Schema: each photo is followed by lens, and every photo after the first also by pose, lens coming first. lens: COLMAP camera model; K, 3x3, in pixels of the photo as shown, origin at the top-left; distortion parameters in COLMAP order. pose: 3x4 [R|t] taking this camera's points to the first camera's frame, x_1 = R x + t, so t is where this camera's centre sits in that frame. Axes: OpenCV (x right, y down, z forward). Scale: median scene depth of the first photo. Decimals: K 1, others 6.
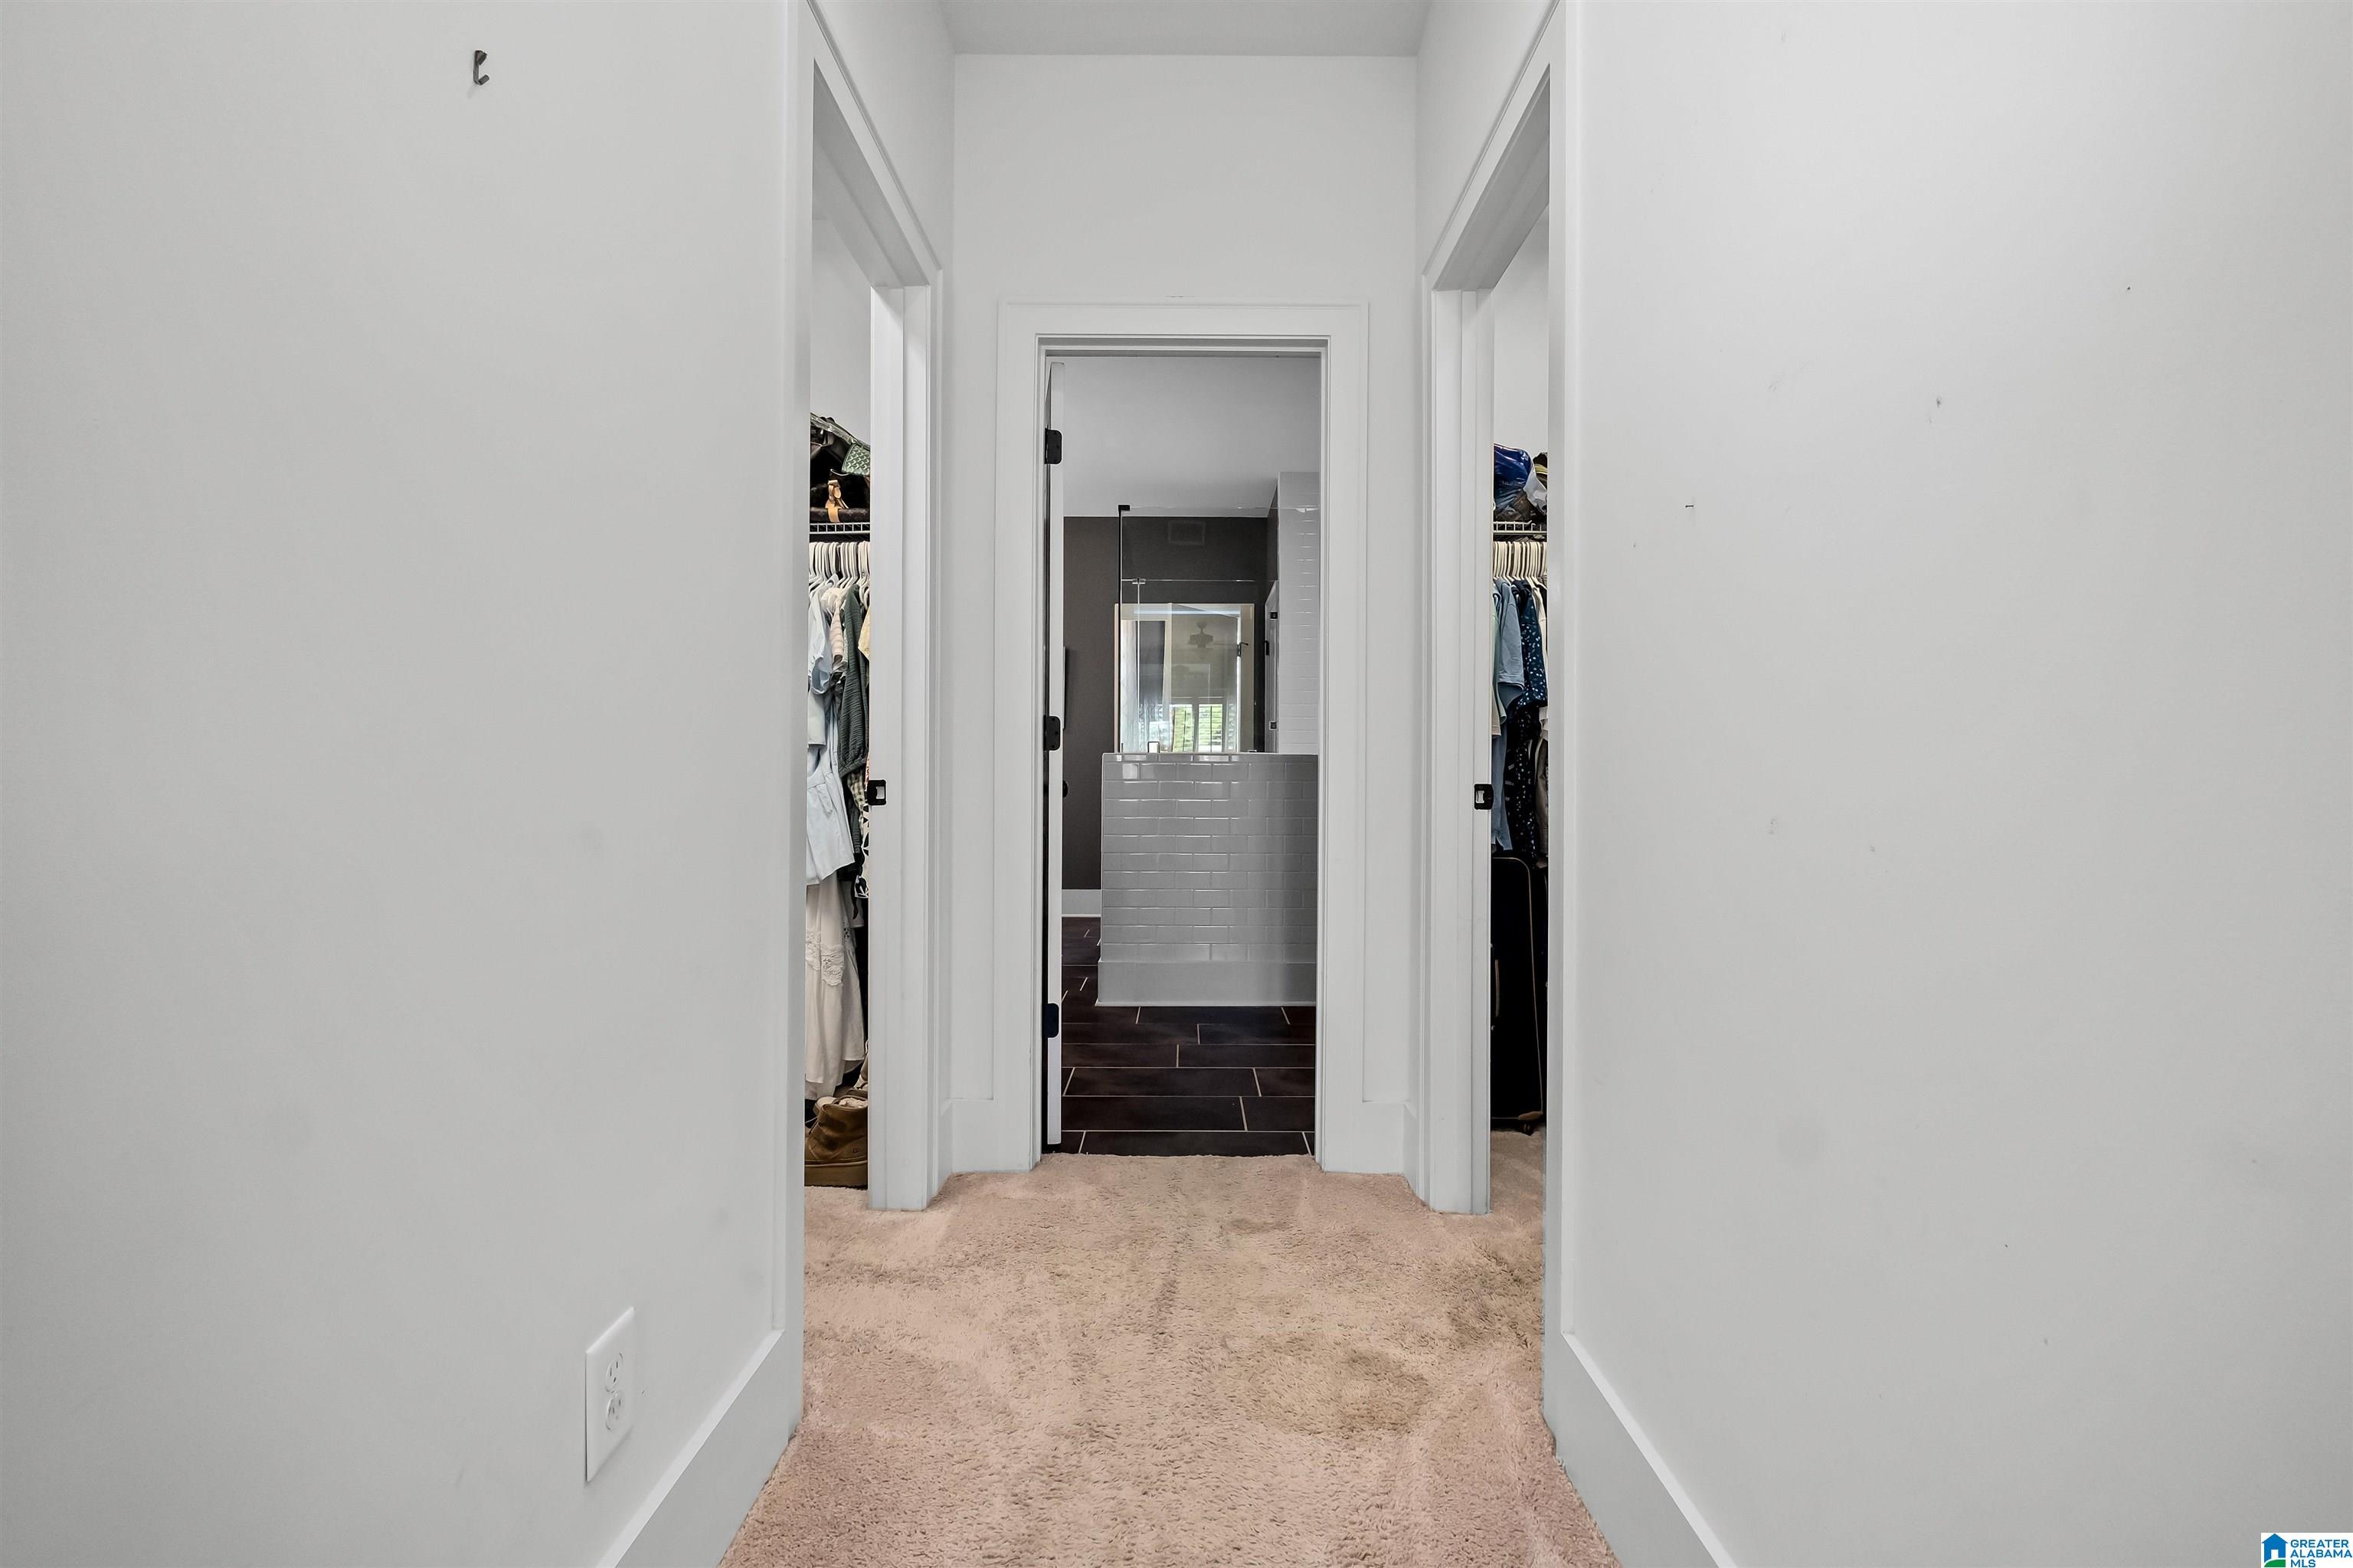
lens RADIAL K [[1017.6, 0, 1182.4], [0, 1017.6, 771.6], [0, 0, 1]] dist [-0.001983, 0.000174]
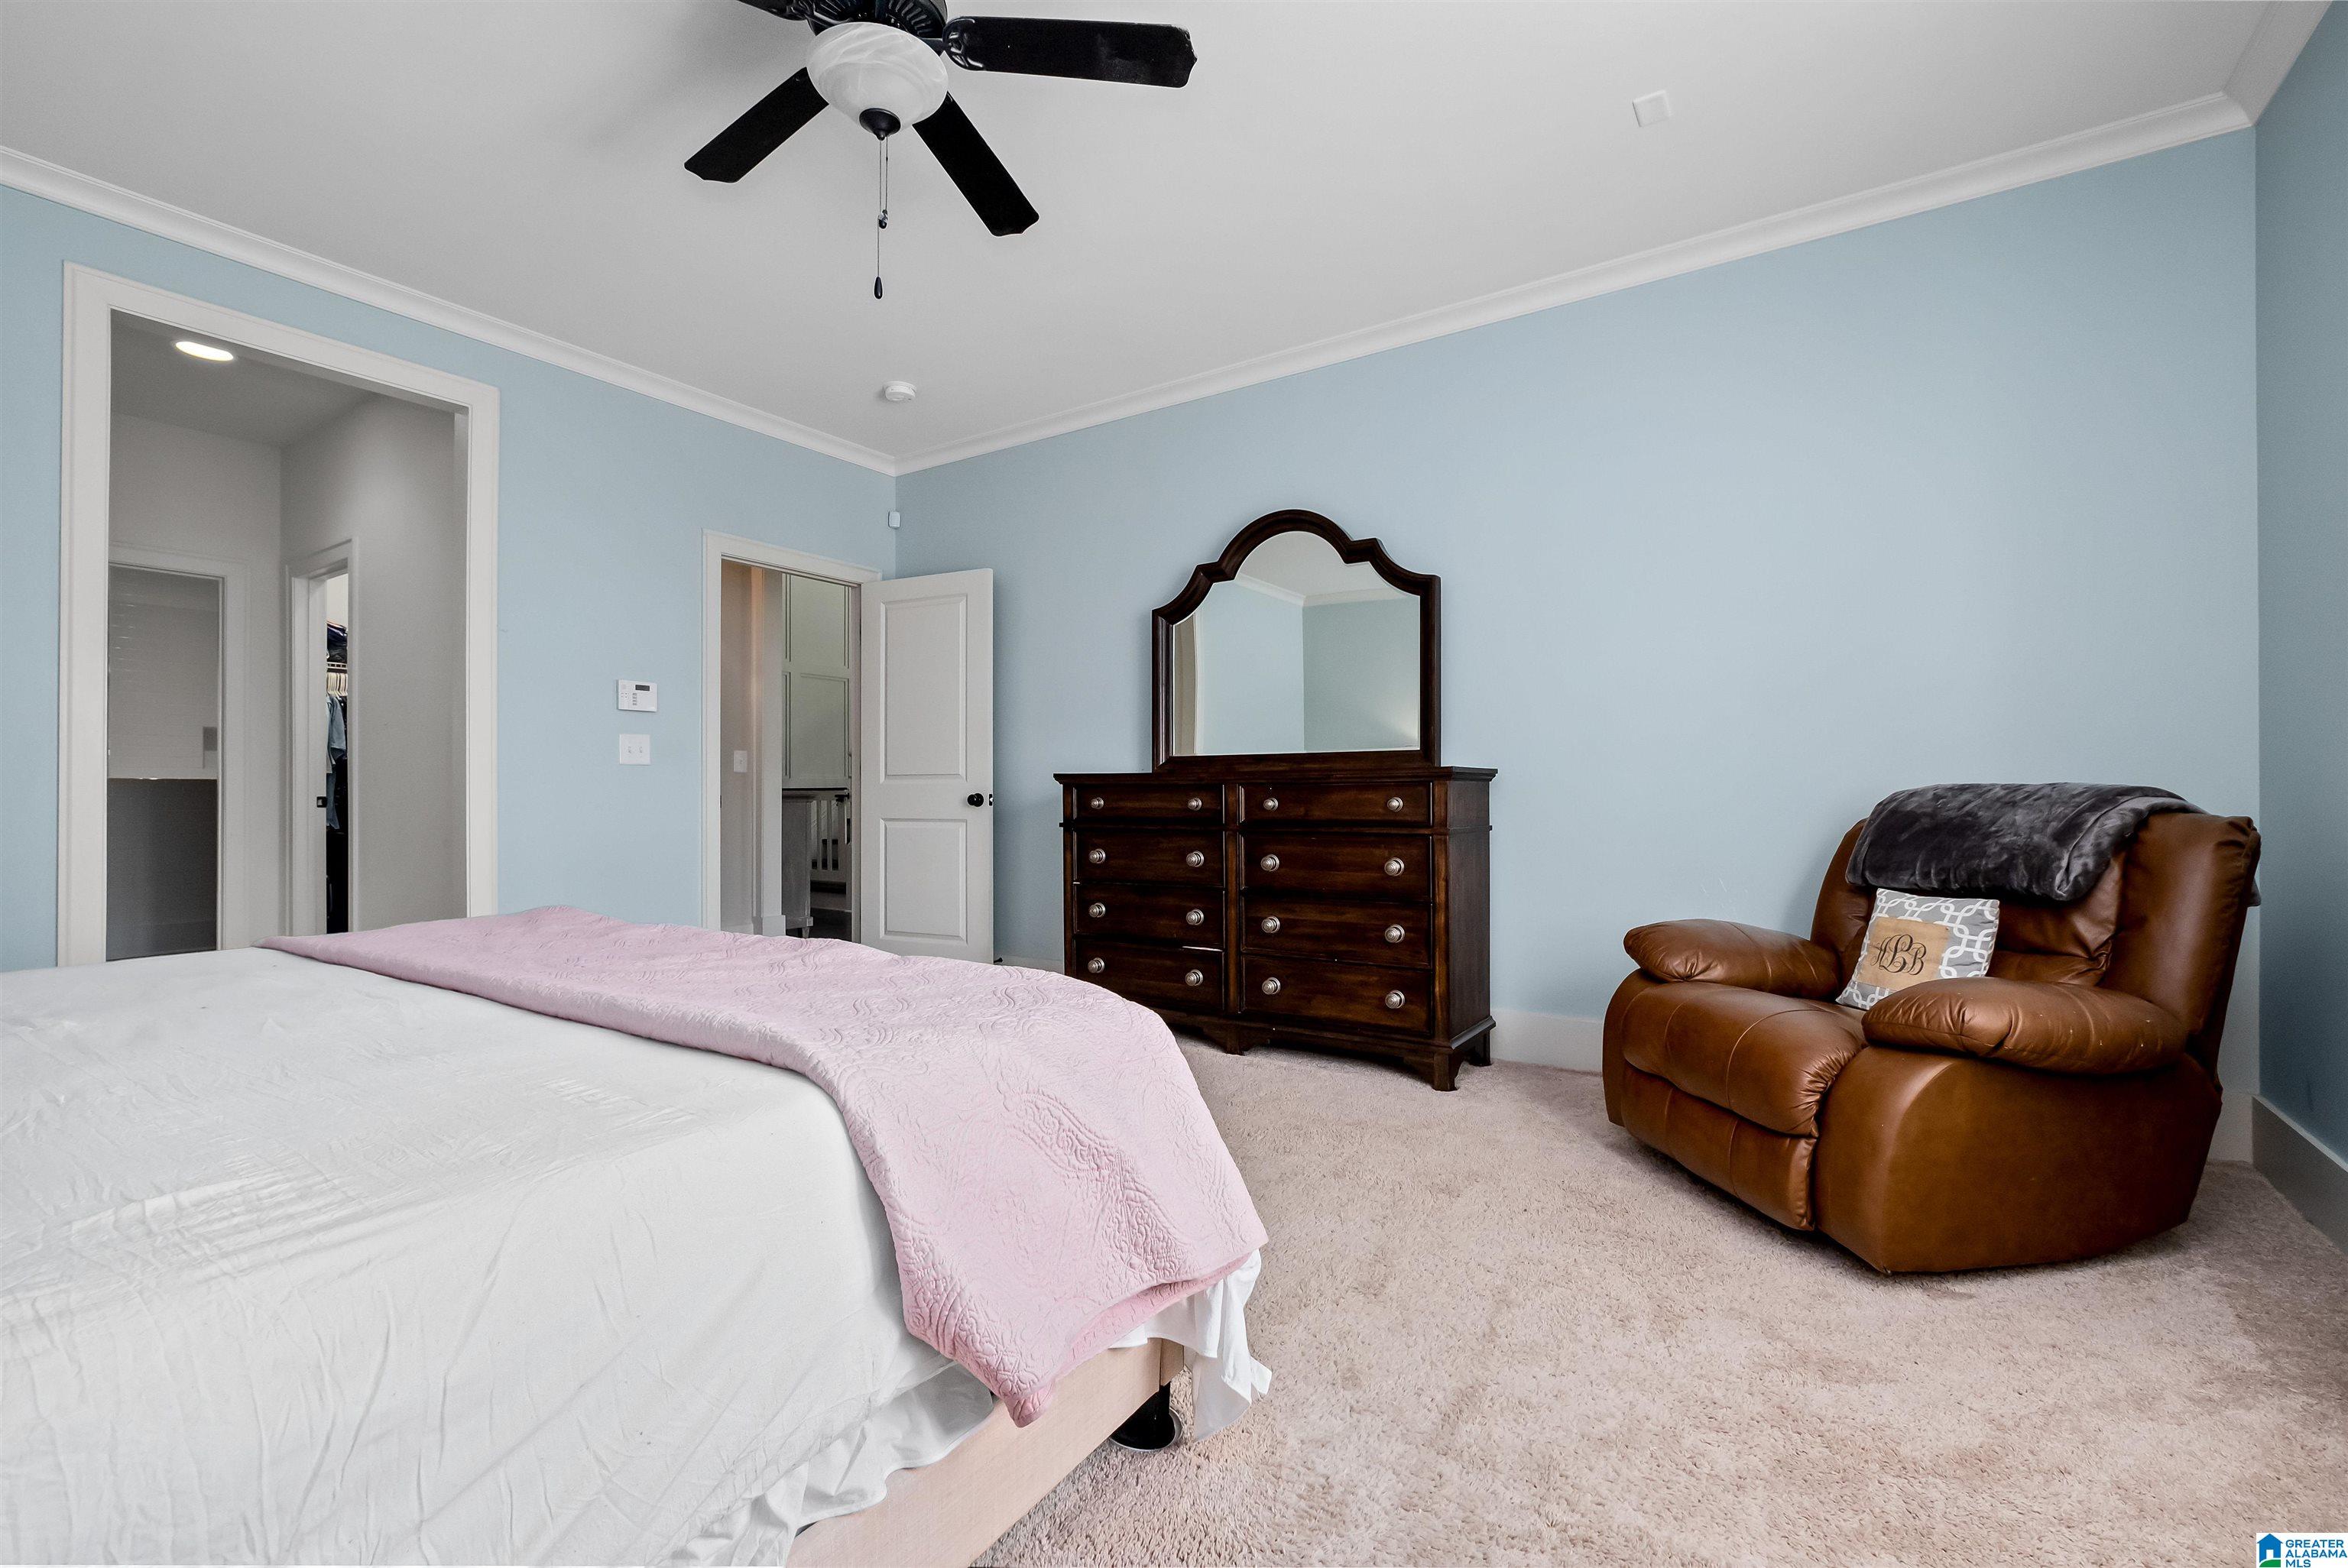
lens RADIAL K [[1024.6, 0, 1180.5], [0, 1024.6, 783.4], [0, 0, 1]] dist [-0.004752, -0.000037]
pose [[0.548071, 0.000685, 0.836432, -0.484093], [0.000580, 0.999999, -0.001199, -0.011594], [-0.836432, 0.001142, 0.548070, -1.599463]]
